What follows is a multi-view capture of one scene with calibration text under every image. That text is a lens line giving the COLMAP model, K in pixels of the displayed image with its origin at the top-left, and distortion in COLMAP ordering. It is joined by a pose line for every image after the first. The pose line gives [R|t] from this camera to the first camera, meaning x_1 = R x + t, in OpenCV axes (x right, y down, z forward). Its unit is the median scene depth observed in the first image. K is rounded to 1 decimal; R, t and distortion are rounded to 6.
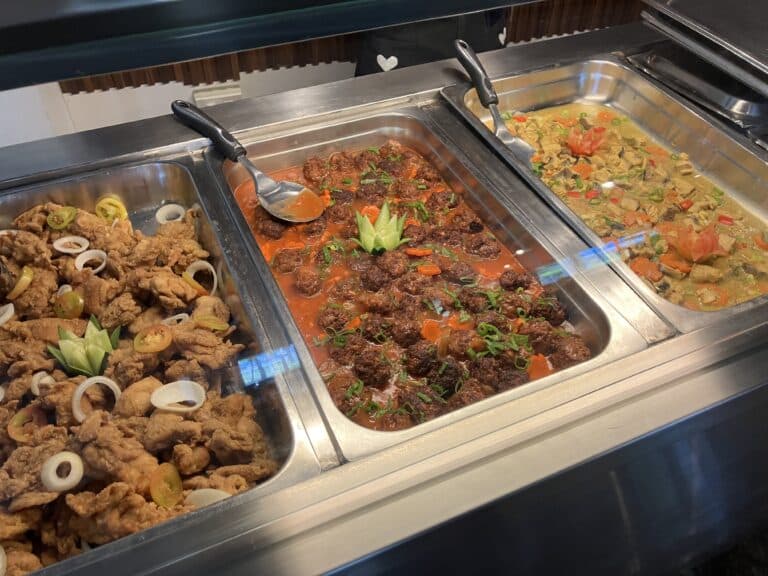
lens RADIAL K [[636.4, 0, 384.0], [0, 636.4, 288.0], [0, 0, 1]] dist [0.004077, 0.015736]
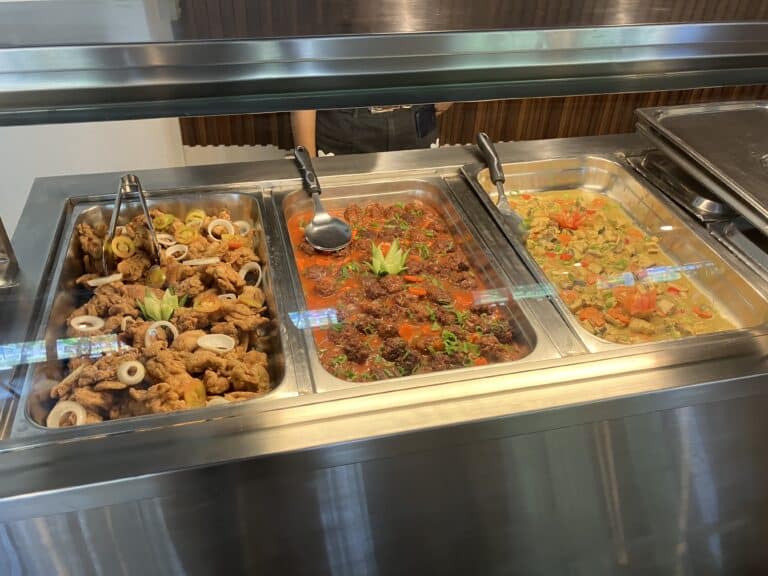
lens RADIAL K [[637.2, 0, 384.0], [0, 637.2, 288.0], [0, 0, 1]] dist [0.049542, -0.089893]
pose [[0.982584, 0.129381, -0.133380, 0.180517], [-0.145731, 0.981880, -0.121133, 0.136420], [0.115291, 0.138461, 0.983634, -0.310613]]
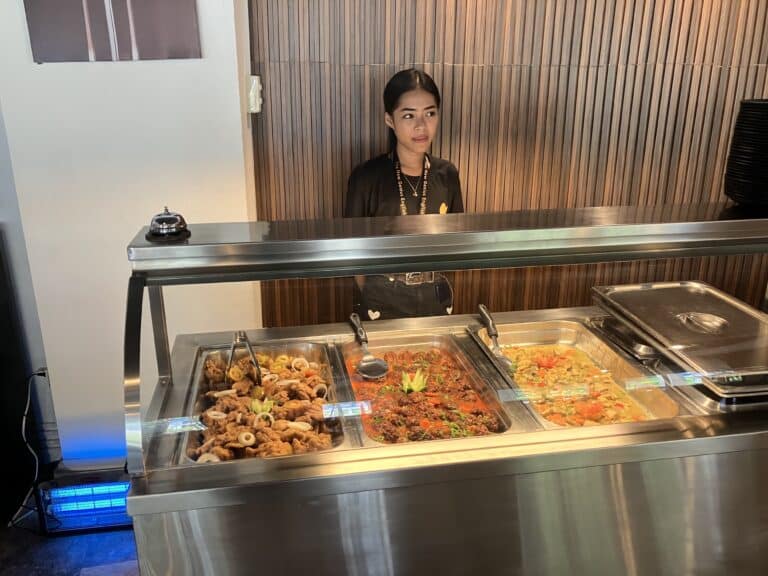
lens RADIAL K [[637.2, 0, 384.0], [0, 637.2, 288.0], [0, 0, 1]] dist [0.049542, -0.089893]
pose [[0.970449, 0.064211, -0.232606, 0.355271], [-0.160238, 0.892216, -0.422227, 0.507506], [0.180423, 0.447022, 0.876139, -0.870084]]
